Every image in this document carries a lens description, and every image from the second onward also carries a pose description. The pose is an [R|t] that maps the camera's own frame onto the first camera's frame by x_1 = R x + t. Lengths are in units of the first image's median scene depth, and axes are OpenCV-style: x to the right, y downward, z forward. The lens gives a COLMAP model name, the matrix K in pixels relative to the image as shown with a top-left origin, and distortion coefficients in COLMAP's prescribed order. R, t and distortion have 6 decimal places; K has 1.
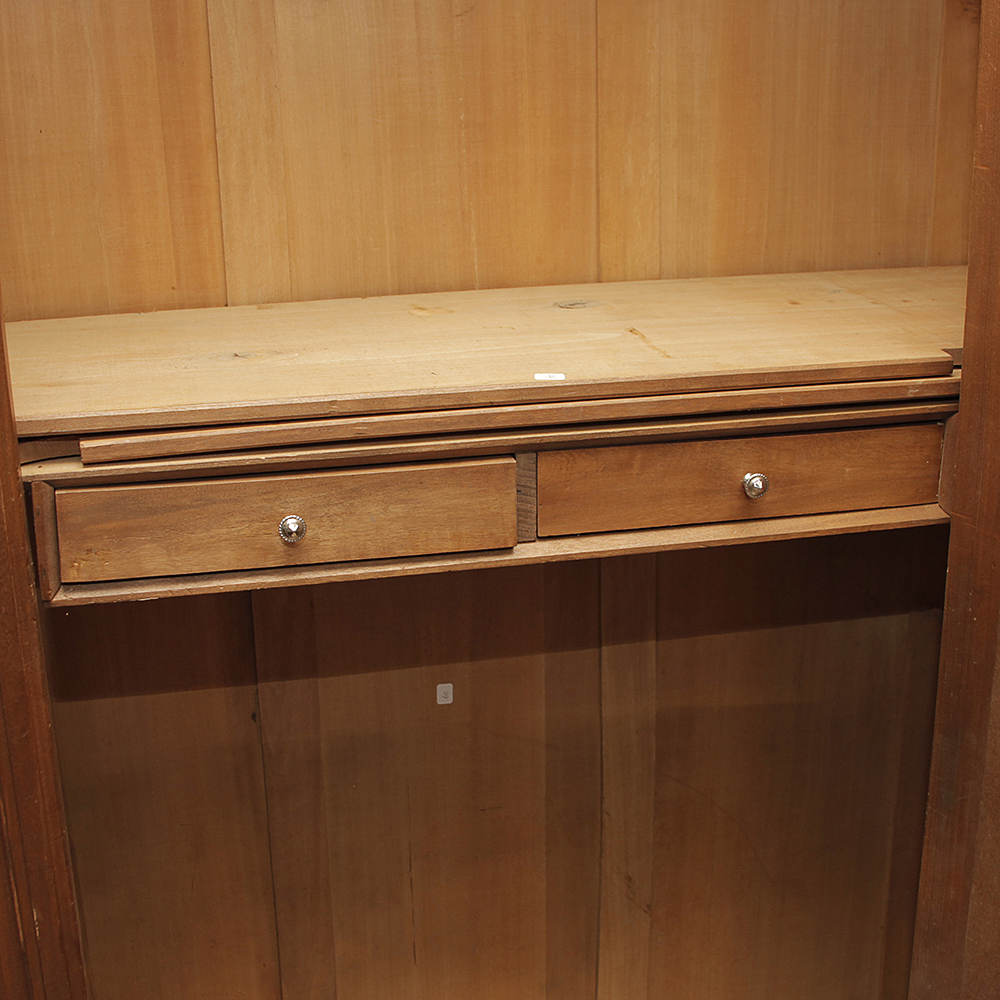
lens RADIAL K [[1560.0, 0, 500.0], [0, 1560.0, 500.0], [0, 0, 1]] dist [-0.041542, -0.214485]
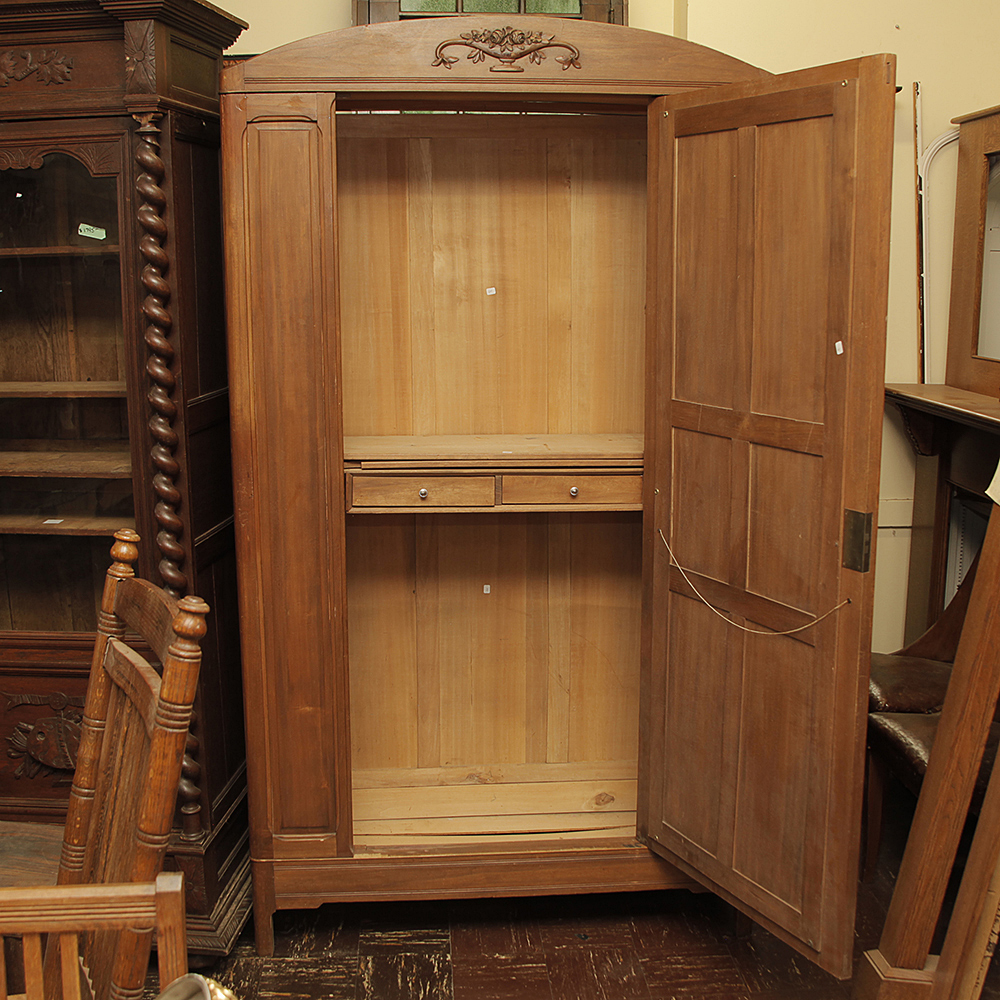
lens RADIAL K [[1193.6, 0, 500.0], [0, 1193.6, 500.0], [0, 0, 1]] dist [-0.008457, -0.016612]
pose [[0.990744, 0.040885, -0.129440, 0.308694], [-0.058921, 0.988576, -0.138728, 0.326624], [0.122290, 0.145071, 0.981835, -1.263360]]
